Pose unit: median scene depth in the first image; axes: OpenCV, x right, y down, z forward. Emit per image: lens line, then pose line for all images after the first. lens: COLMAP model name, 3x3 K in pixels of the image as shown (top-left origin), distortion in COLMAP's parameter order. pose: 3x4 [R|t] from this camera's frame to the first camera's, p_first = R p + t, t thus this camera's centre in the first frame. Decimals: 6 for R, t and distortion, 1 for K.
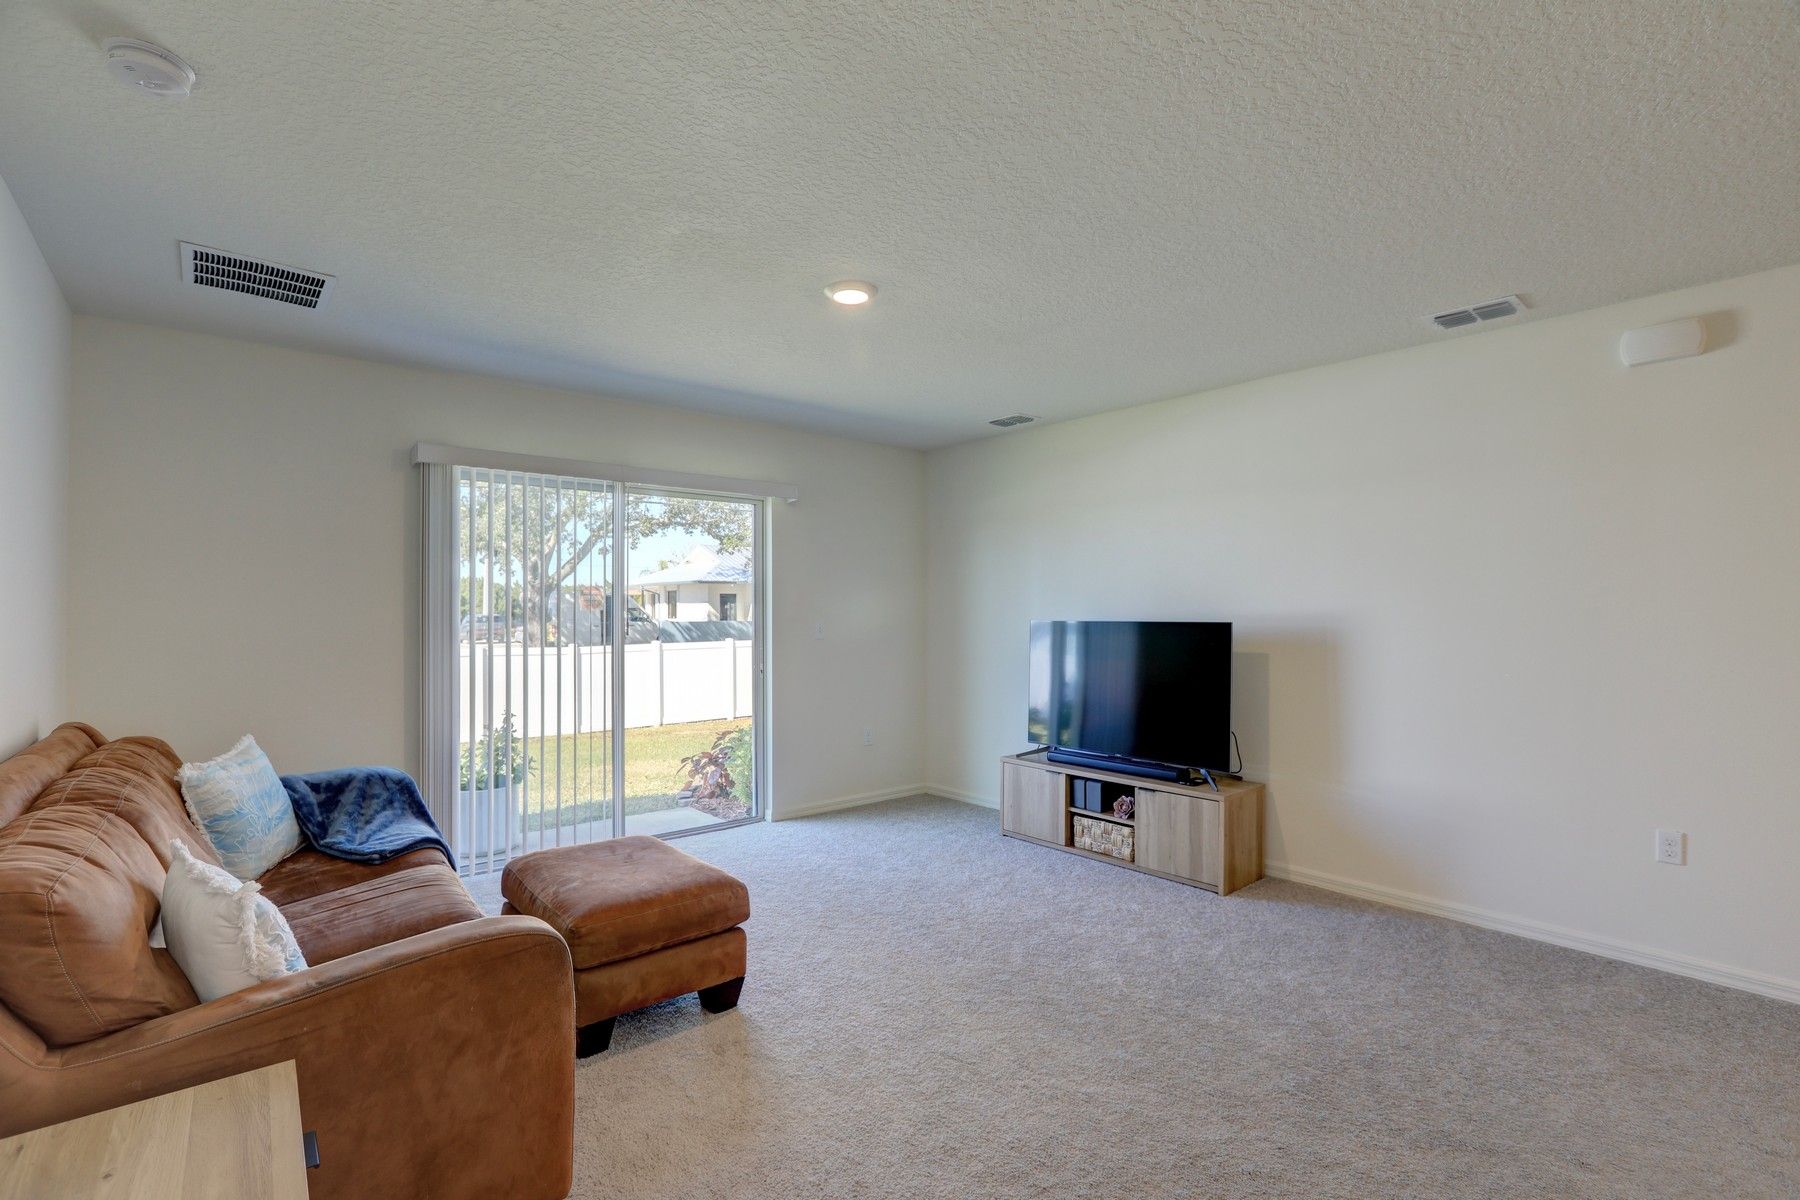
lens RADIAL K [[817.1, 0, 902.4], [0, 817.1, 605.2], [0, 0, 1]] dist [-0.040043, 0.012484]
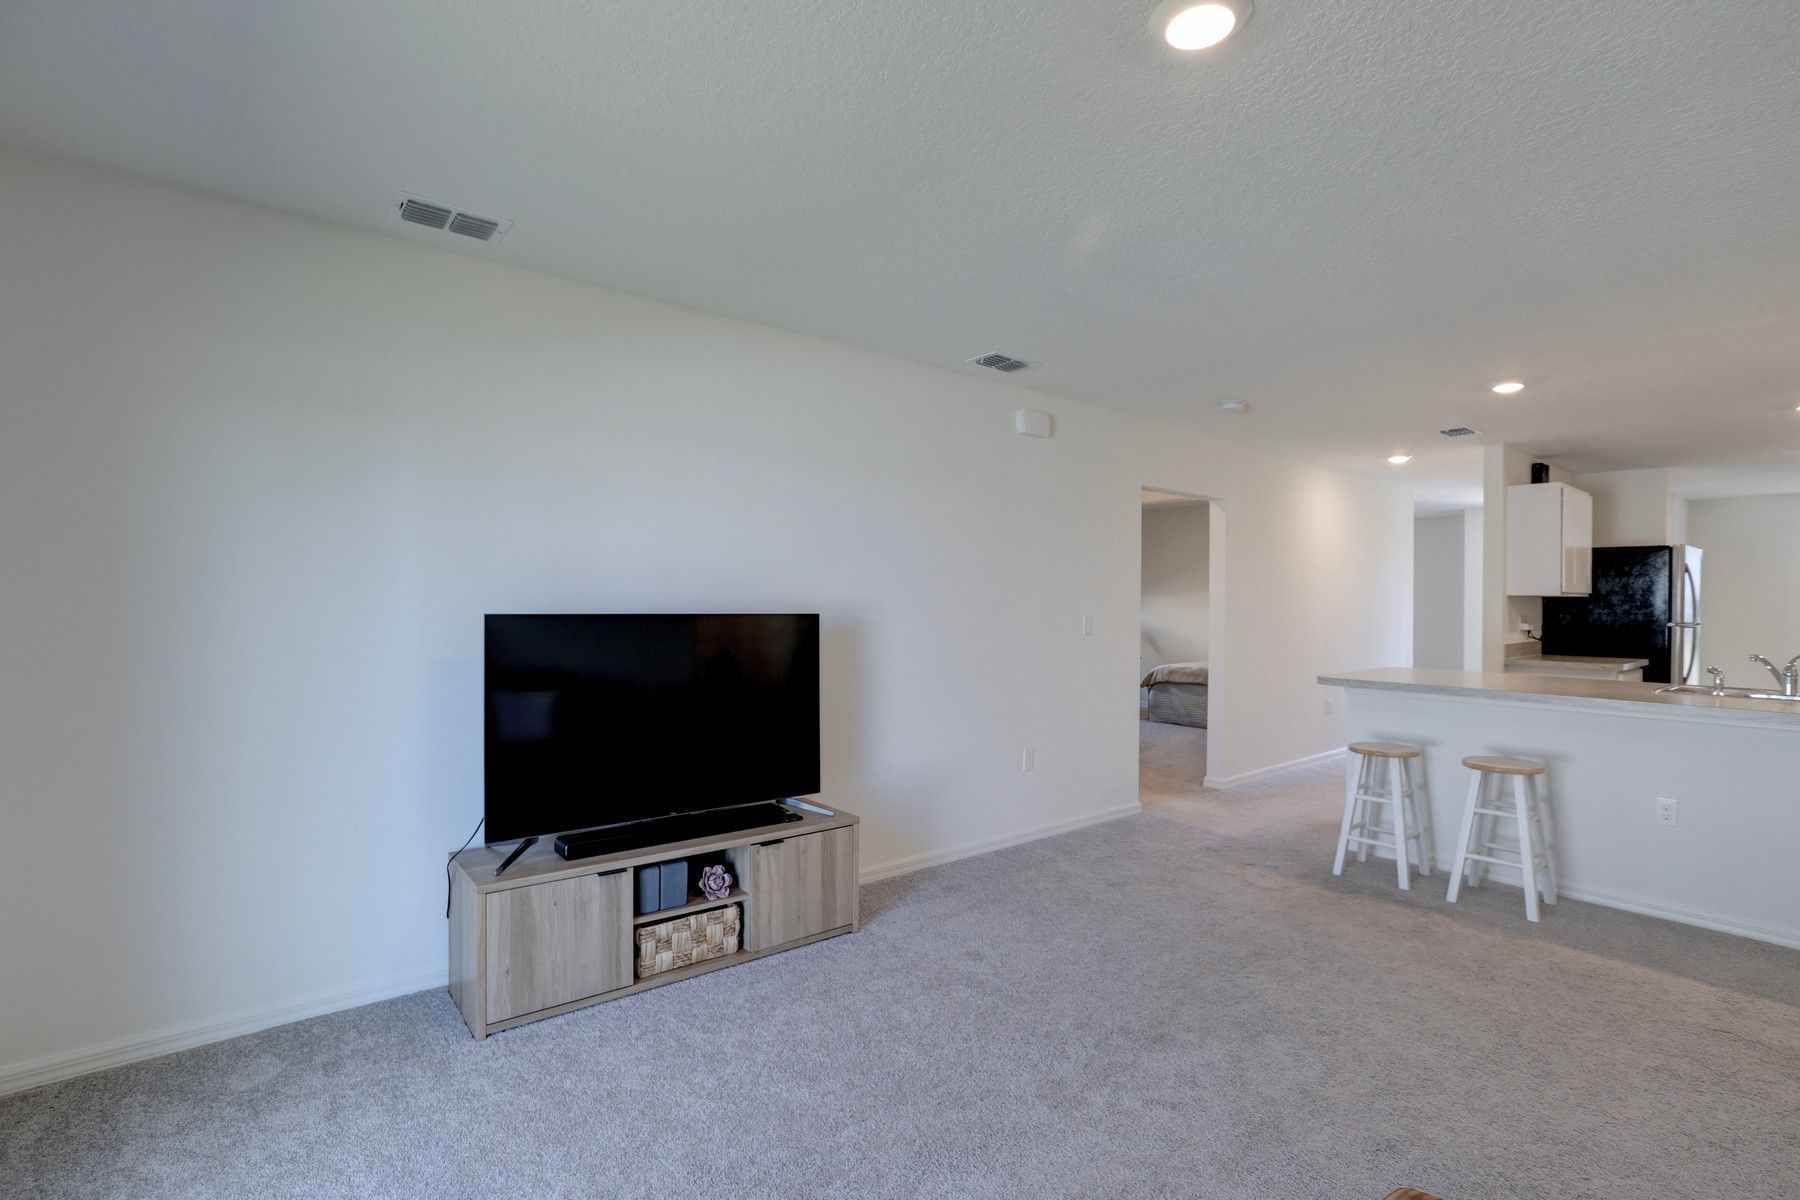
lens RADIAL K [[827.8, 0, 900.0], [0, 827.8, 600.0], [0, 0, 1]] dist [-0.003506, 0.000034]
pose [[0.061513, -0.002292, 0.998104, -0.431736], [-0.016013, 0.999866, 0.003283, 0.000569], [-0.997978, -0.016185, 0.061468, 0.807164]]
